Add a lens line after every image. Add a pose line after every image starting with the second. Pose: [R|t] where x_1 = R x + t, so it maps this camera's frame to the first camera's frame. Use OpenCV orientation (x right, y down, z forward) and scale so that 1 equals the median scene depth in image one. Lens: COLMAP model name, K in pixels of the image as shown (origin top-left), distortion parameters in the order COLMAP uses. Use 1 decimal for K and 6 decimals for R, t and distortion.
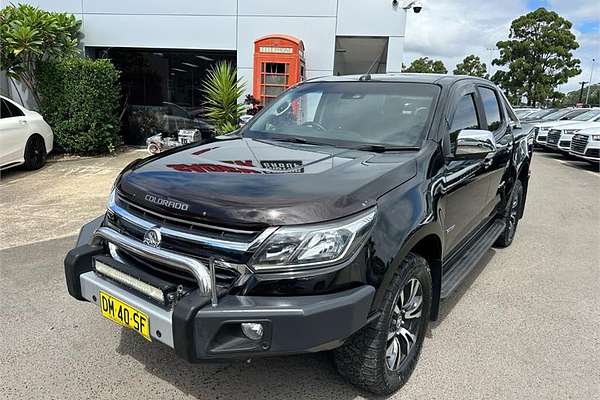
lens RADIAL K [[431.4, 0, 296.8], [0, 431.4, 200.9], [0, 0, 1]] dist [-0.003743, -0.009793]
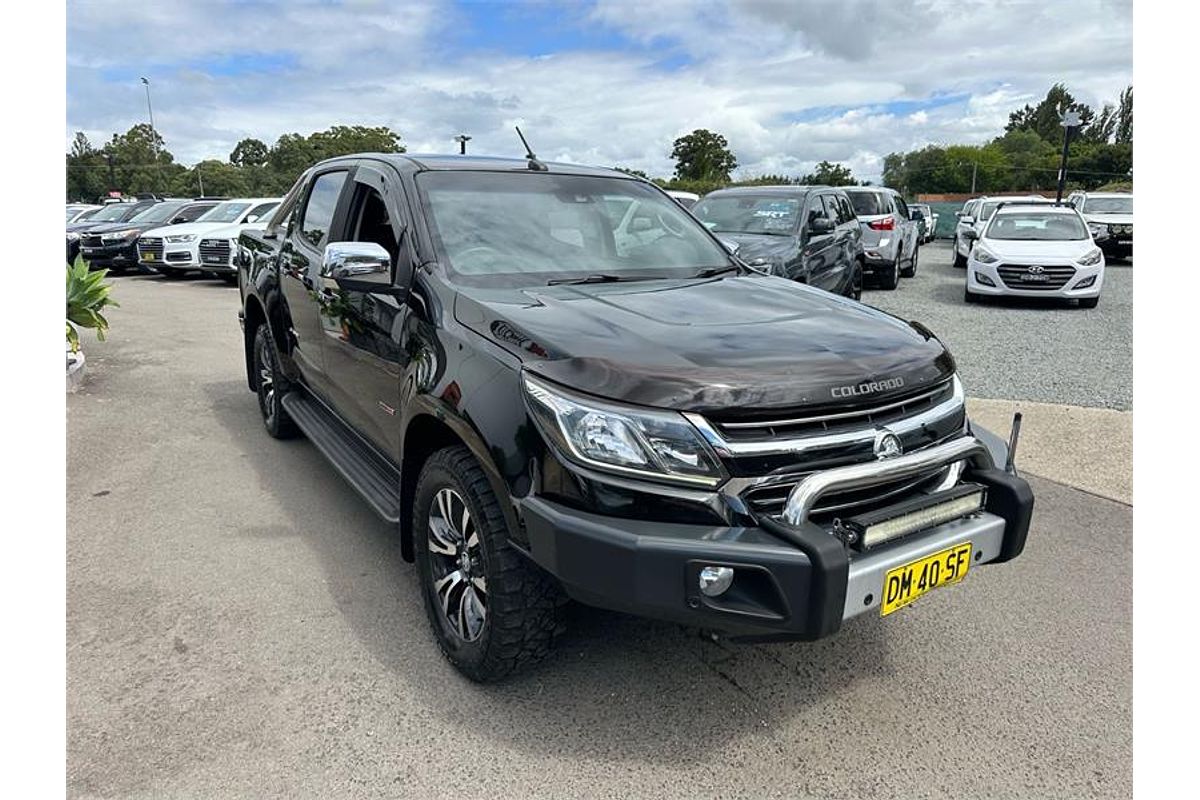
lens RADIAL K [[766.5, 0, 595.3], [0, 766.5, 382.3], [0, 0, 1]] dist [-0.001795, -0.012321]
pose [[0.353611, -0.226733, 0.907497, -0.338002], [0.205398, 0.965321, 0.161145, -0.060999], [-0.912563, 0.129415, 0.387918, 0.222469]]
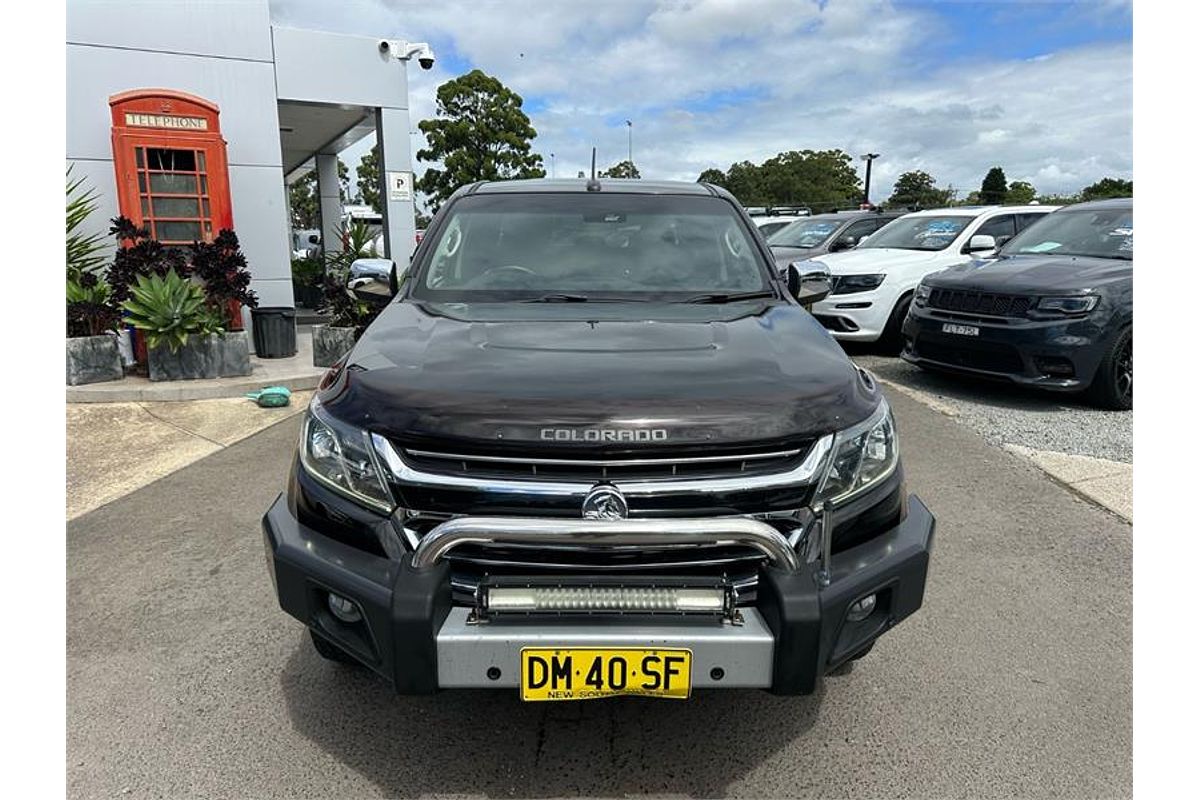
lens RADIAL K [[766.5, 0, 595.5], [0, 766.5, 395.1], [0, 0, 1]] dist [-0.001795, -0.012321]
pose [[0.800375, -0.152470, 0.579787, -0.198071], [0.155022, 0.986862, 0.045517, -0.020266], [-0.579109, 0.053449, 0.813496, 0.064477]]
